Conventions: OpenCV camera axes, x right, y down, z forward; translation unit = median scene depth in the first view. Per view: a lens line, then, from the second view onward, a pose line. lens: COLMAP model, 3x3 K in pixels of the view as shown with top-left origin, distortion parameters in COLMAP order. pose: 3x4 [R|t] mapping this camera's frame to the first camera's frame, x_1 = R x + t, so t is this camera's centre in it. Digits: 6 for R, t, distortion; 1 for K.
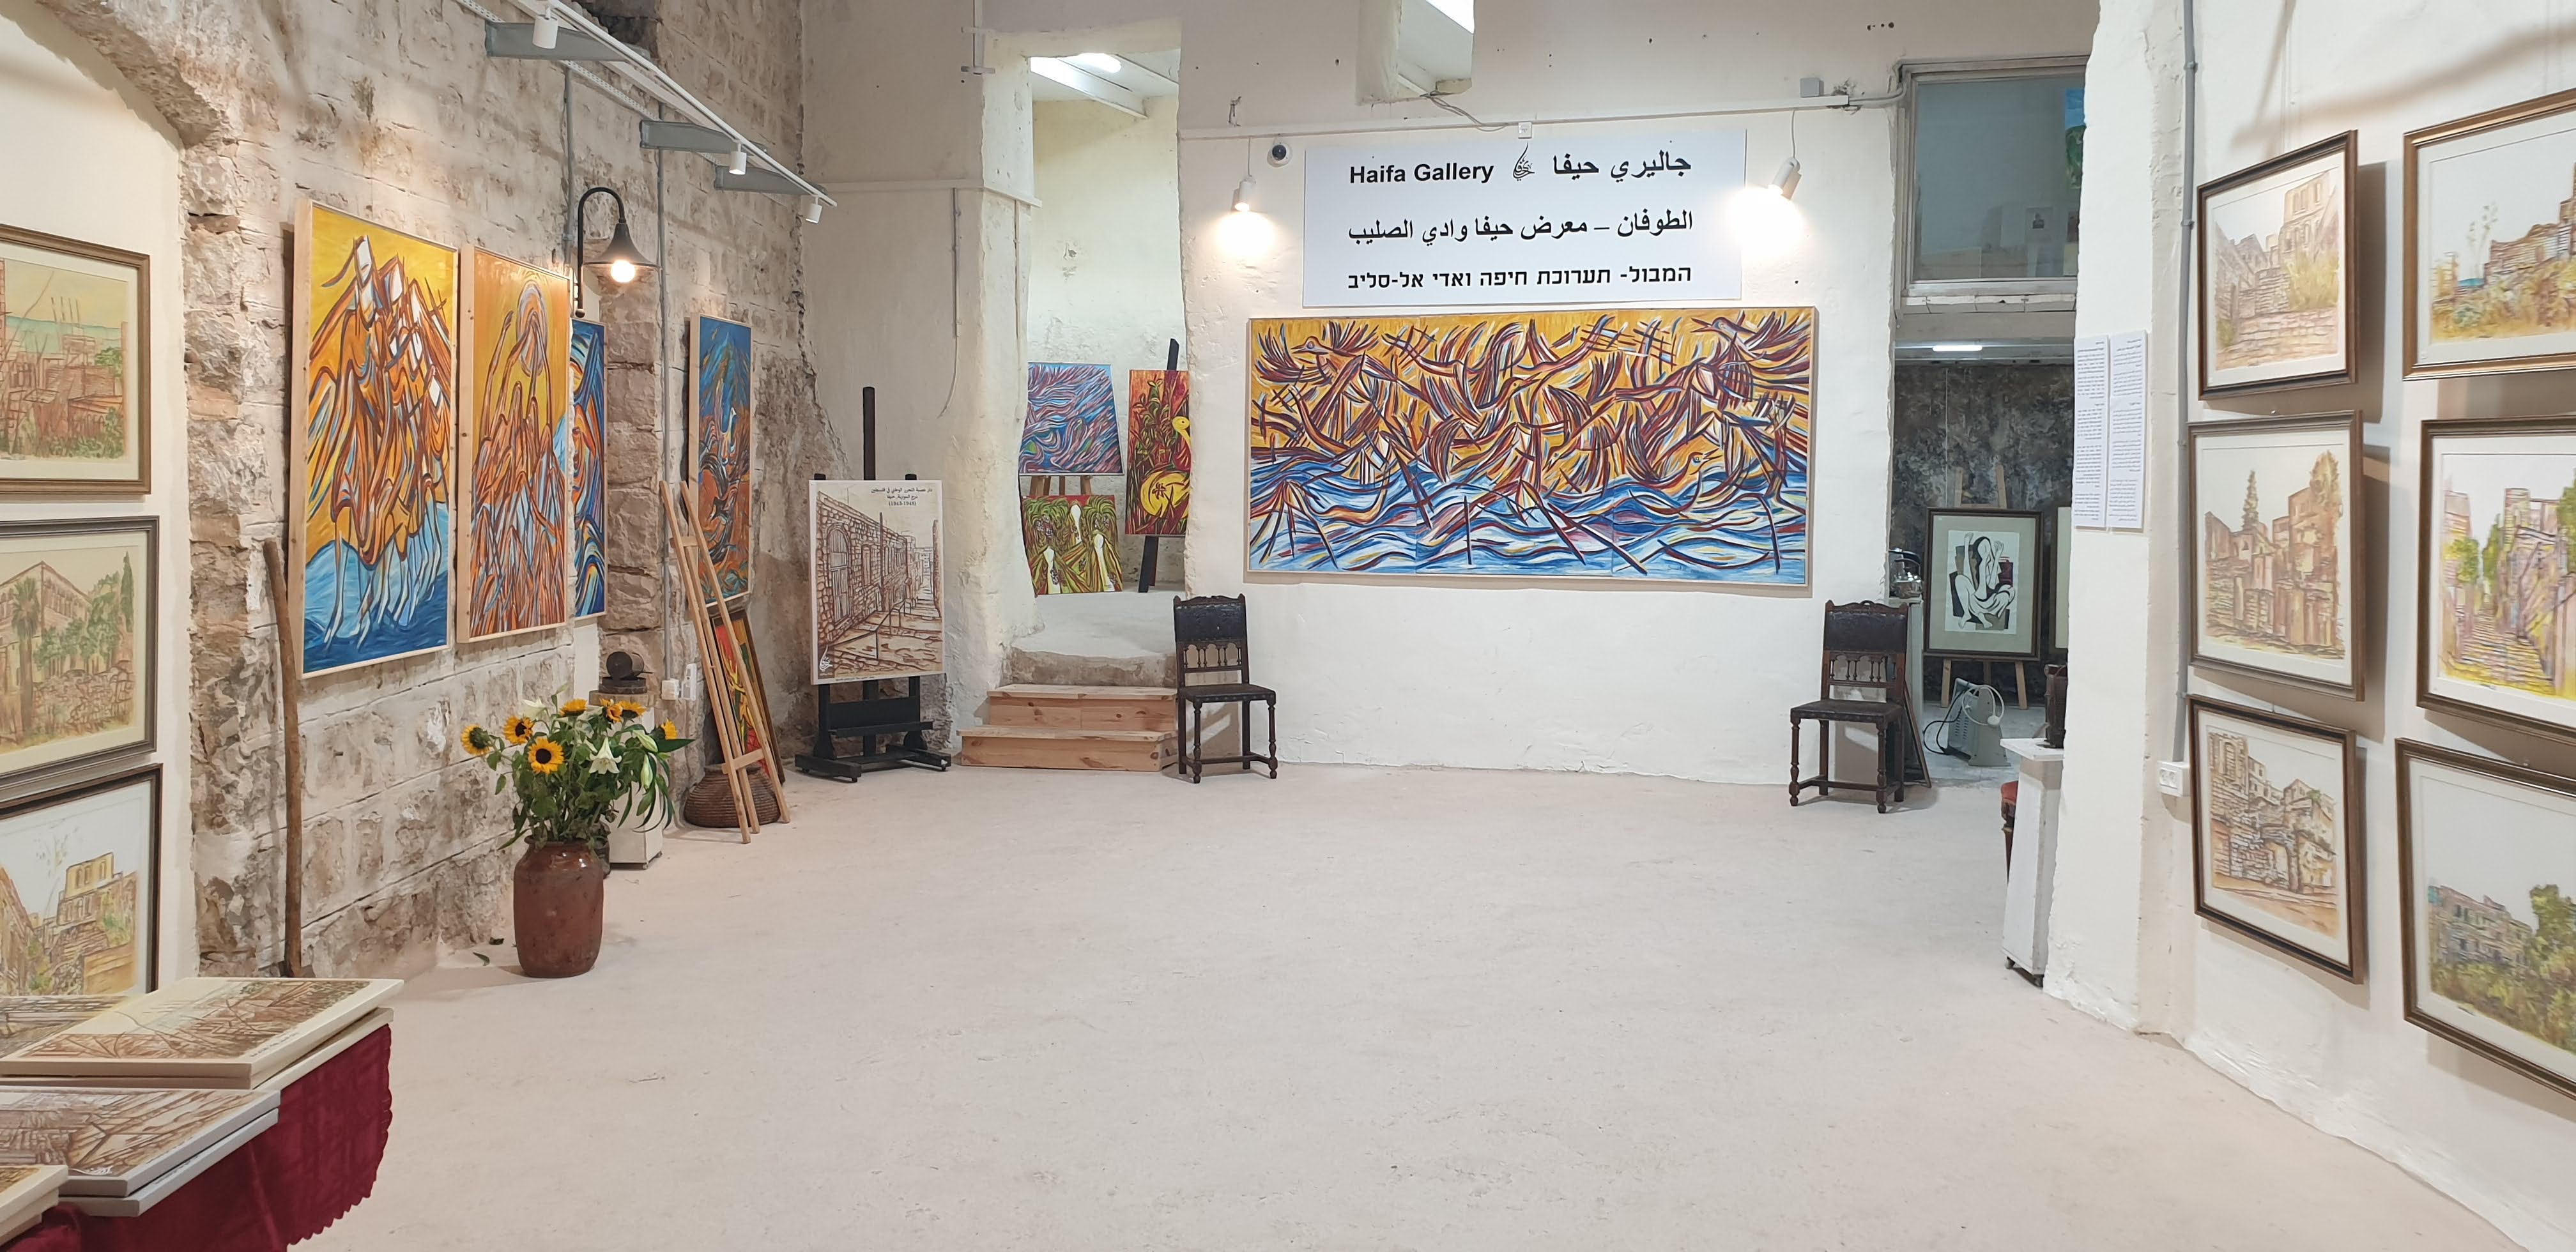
lens RADIAL K [[2010.2, 0, 1340.4], [0, 2010.2, 561.3], [0, 0, 1]] dist [0.019394, 0.010090]
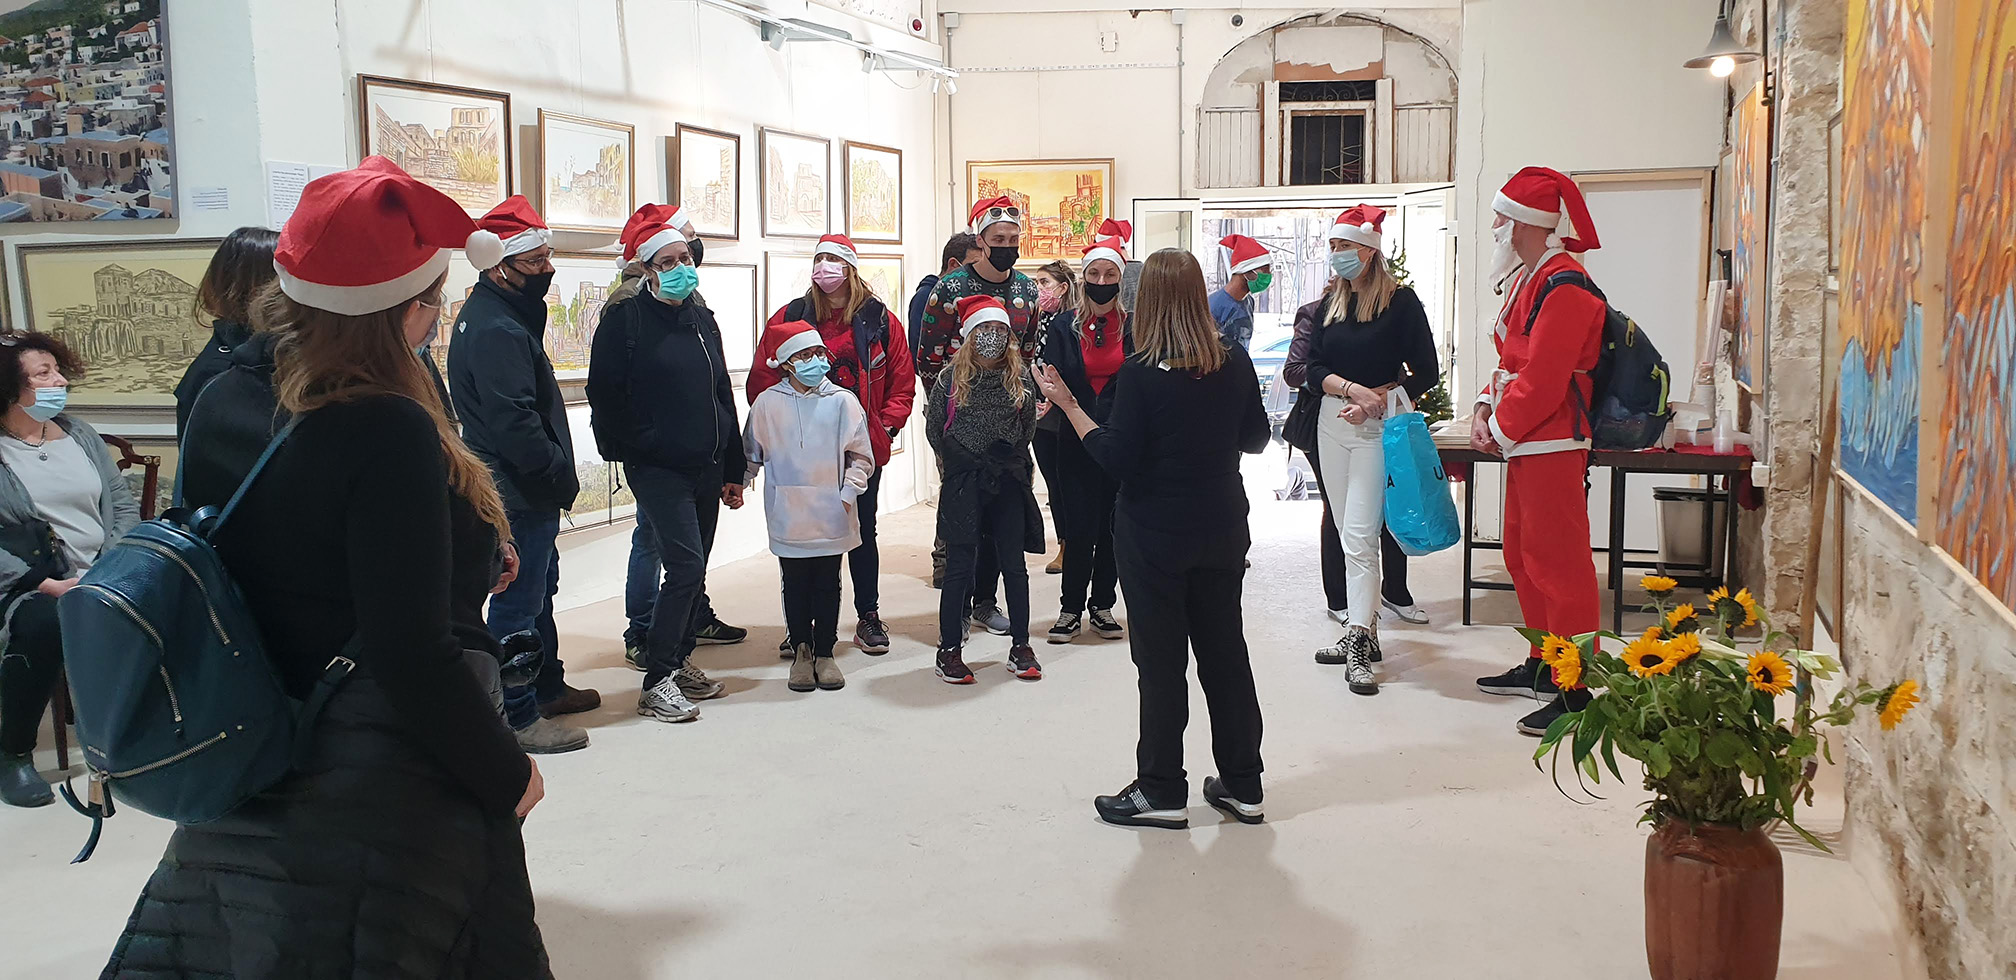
lens RADIAL K [[1573.3, 0, 1007.2], [0, 1573.3, 464.3], [0, 0, 1]] dist [0.019394, 0.010090]
pose [[-0.914723, -0.041858, 0.401907, -0.245181], [0.023549, 0.987408, 0.156434, -0.040988], [-0.403394, 0.152558, -0.902219, 1.003084]]
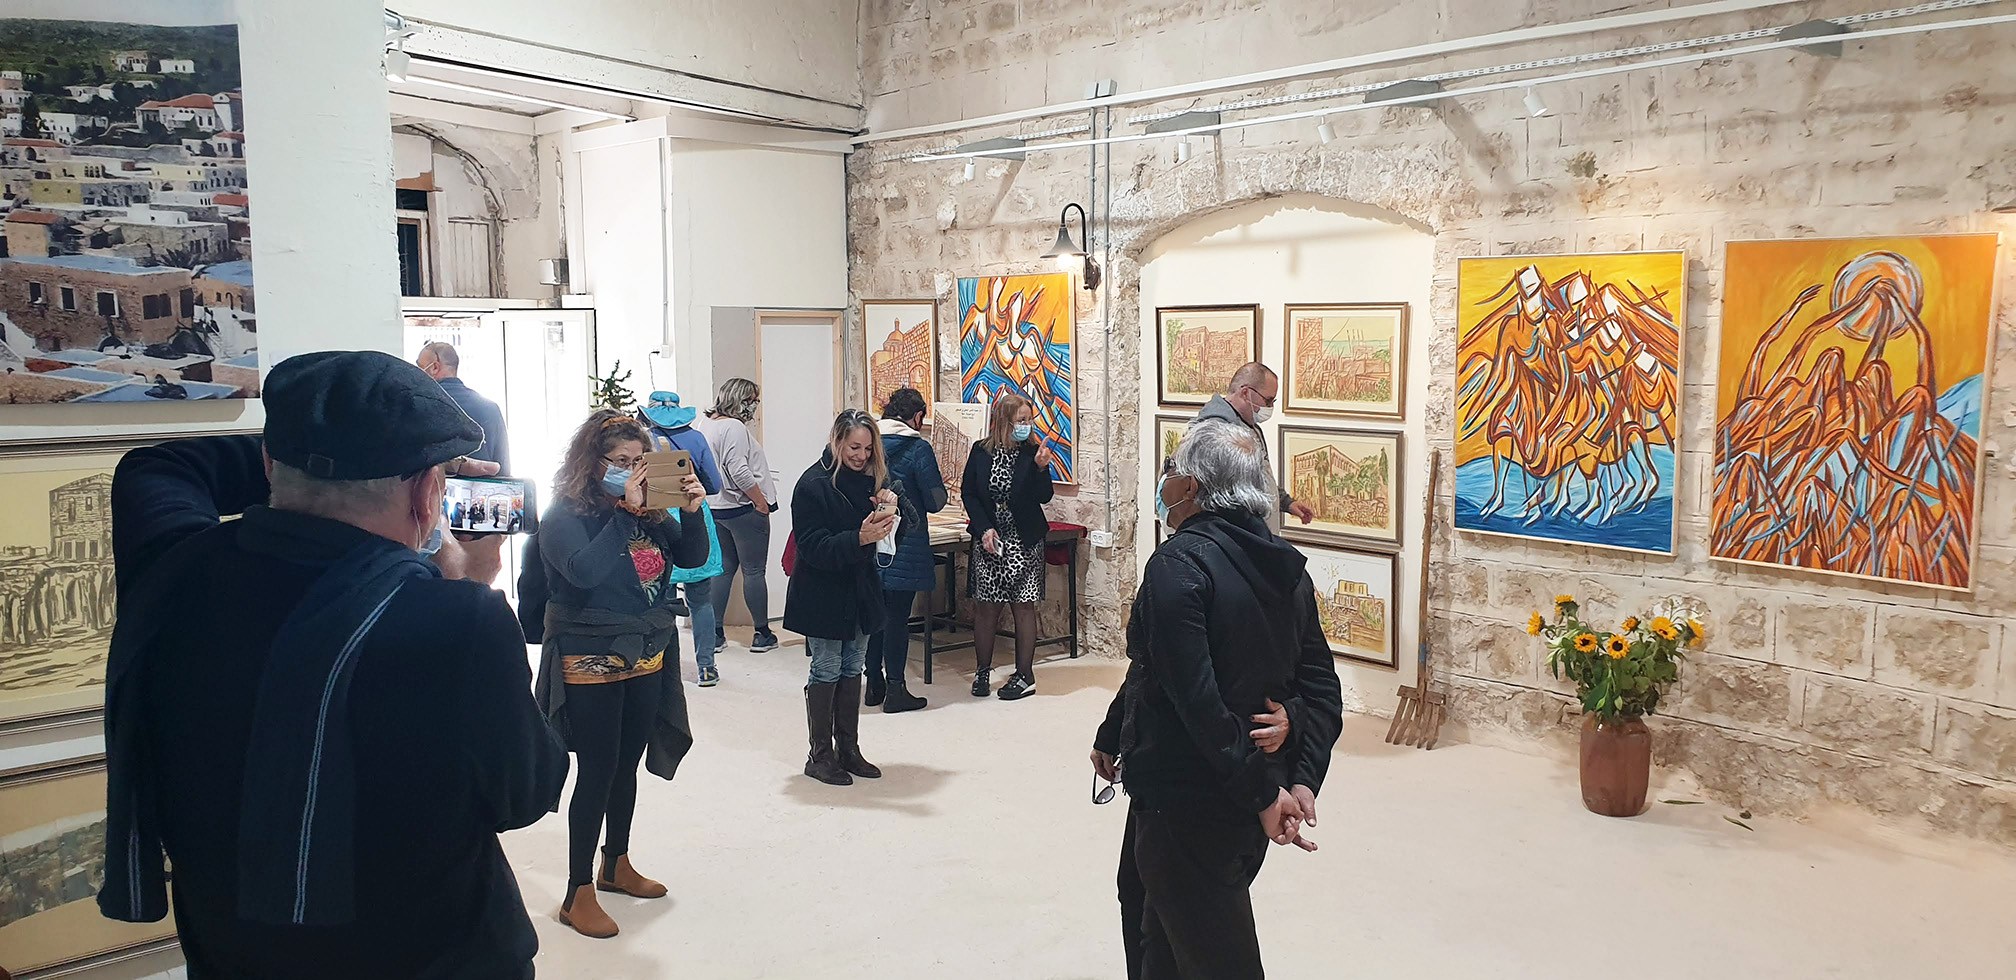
lens RADIAL K [[1573.3, 0, 1010.6], [0, 1573.3, 488.4], [0, 0, 1]] dist [0.019394, 0.010090]
pose [[-0.796975, 0.054443, -0.601554, 0.334419], [-0.029972, 0.991138, 0.129410, -0.077954], [0.603269, 0.121166, -0.788280, 0.997440]]
